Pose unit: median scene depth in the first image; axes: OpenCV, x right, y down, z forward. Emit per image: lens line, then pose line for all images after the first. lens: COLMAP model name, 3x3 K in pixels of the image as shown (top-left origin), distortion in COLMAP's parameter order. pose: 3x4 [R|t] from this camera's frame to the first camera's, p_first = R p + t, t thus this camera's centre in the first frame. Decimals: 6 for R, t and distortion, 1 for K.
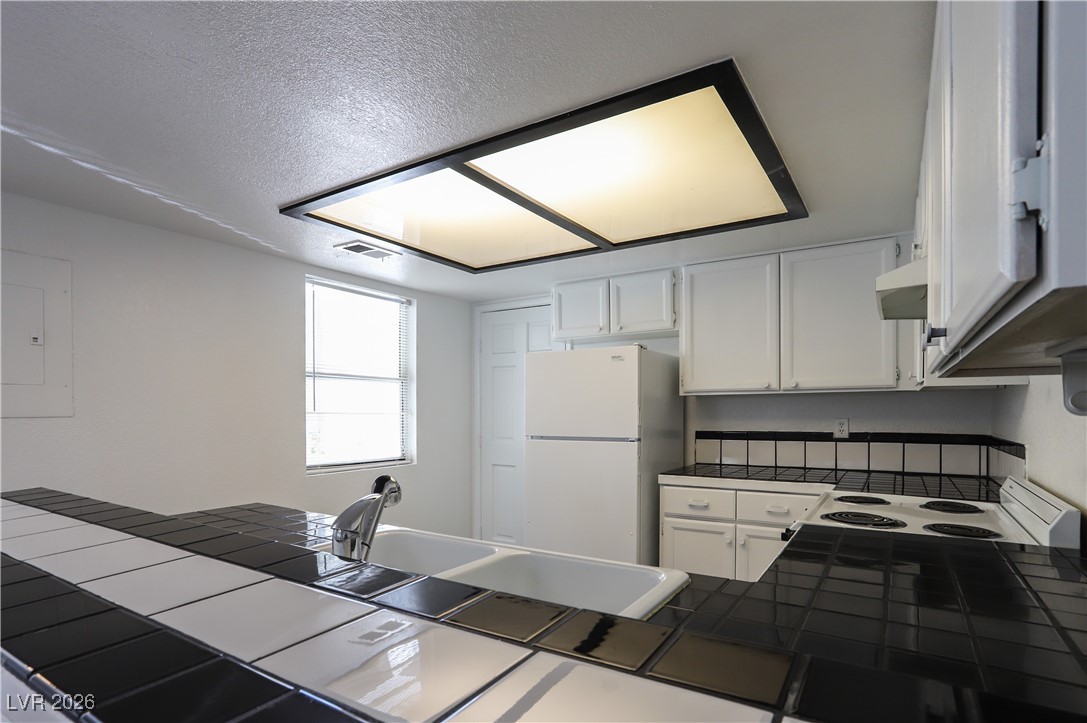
lens RADIAL K [[551.3, 0, 526.6], [0, 551.3, 420.0], [0, 0, 1]] dist [-0.042240, 0.021993]
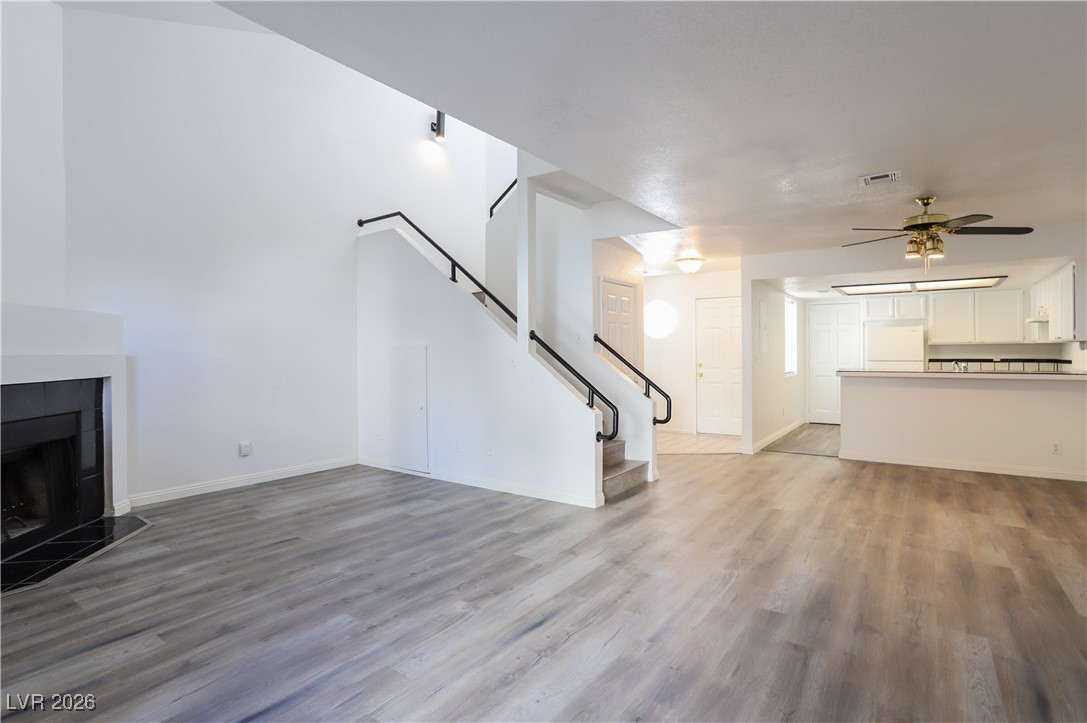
lens RADIAL K [[551.3, 0, 538.5], [0, 551.3, 350.9], [0, 0, 1]] dist [-0.042240, 0.021993]
pose [[0.999694, -0.002738, -0.024597, -1.454049], [0.002284, 0.999827, -0.018449, 0.026043], [0.024644, 0.018387, 0.999527, -1.536564]]
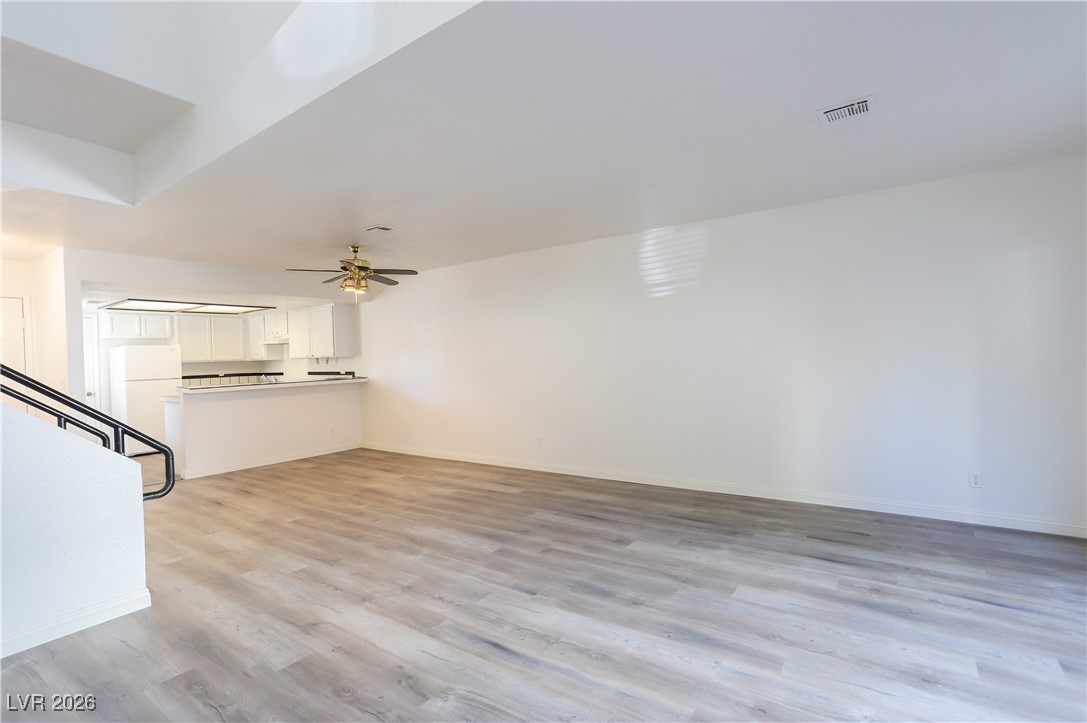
lens RADIAL K [[514.7, 0, 539.8], [0, 514.7, 359.1], [0, 0, 1]] dist [-0.007550, 0.000893]
pose [[0.029812, -0.002487, 0.999552, -2.166235], [0.043216, 0.999065, 0.001197, 0.010592], [-0.998621, 0.043161, 0.029891, -0.858581]]
